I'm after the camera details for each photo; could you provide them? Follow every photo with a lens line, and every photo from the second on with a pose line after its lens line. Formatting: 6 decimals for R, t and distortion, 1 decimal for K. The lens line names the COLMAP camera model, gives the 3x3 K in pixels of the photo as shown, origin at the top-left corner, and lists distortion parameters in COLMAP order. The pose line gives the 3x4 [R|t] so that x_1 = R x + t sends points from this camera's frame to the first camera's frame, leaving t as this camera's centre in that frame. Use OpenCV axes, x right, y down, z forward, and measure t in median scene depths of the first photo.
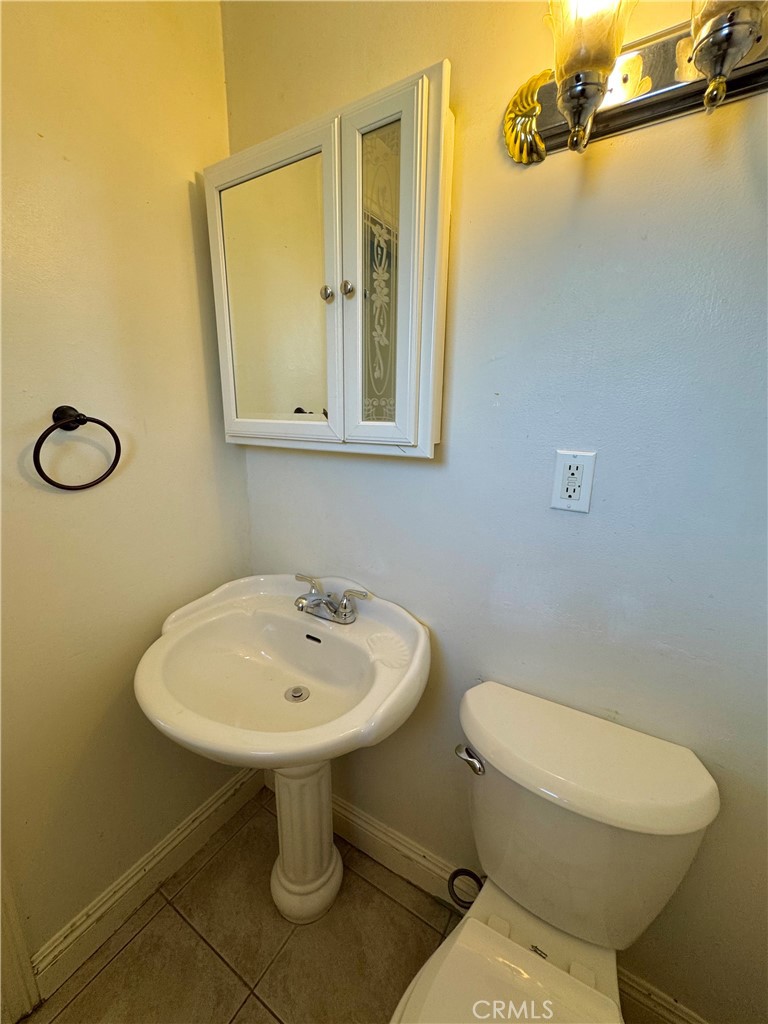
lens RADIAL K [[411.7, 0, 384.0], [0, 411.7, 512.0], [0, 0, 1]] dist [-0.001486, 0.000639]
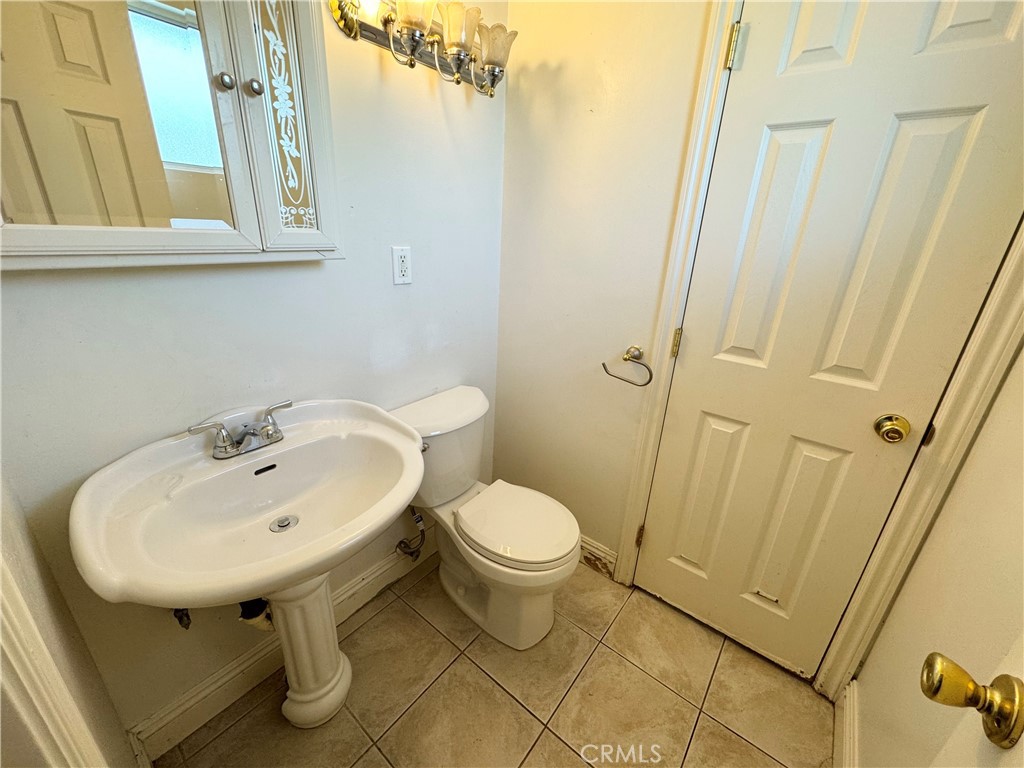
lens RADIAL K [[411.7, 0, 512.0], [0, 411.7, 384.0], [0, 0, 1]] dist [-0.001486, 0.000639]
pose [[0.113883, -0.363032, 0.924791, -1.159112], [0.190249, 0.921589, 0.338347, -0.107882], [-0.975108, 0.137409, 0.174019, 0.328829]]
